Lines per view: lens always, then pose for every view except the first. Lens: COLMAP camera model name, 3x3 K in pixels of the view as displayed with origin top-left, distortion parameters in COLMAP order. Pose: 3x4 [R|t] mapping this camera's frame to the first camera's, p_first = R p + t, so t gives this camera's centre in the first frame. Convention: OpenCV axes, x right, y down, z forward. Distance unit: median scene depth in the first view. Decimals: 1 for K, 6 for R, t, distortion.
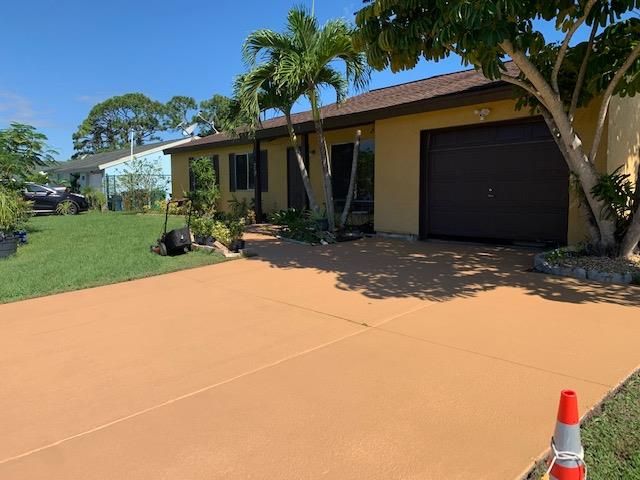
lens RADIAL K [[472.2, 0, 320.0], [0, 472.2, 240.0], [0, 0, 1]] dist [0.007361, -0.036593]
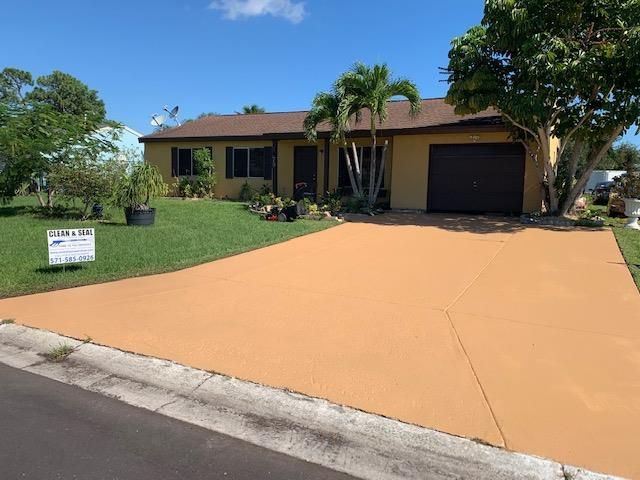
lens RADIAL K [[472.2, 0, 320.0], [0, 472.2, 240.0], [0, 0, 1]] dist [0.007361, -0.036593]
pose [[0.933608, -0.015714, 0.357951, -0.445509], [0.009254, 0.999762, 0.019752, 0.036115], [-0.358177, -0.015128, 0.933531, -0.229039]]
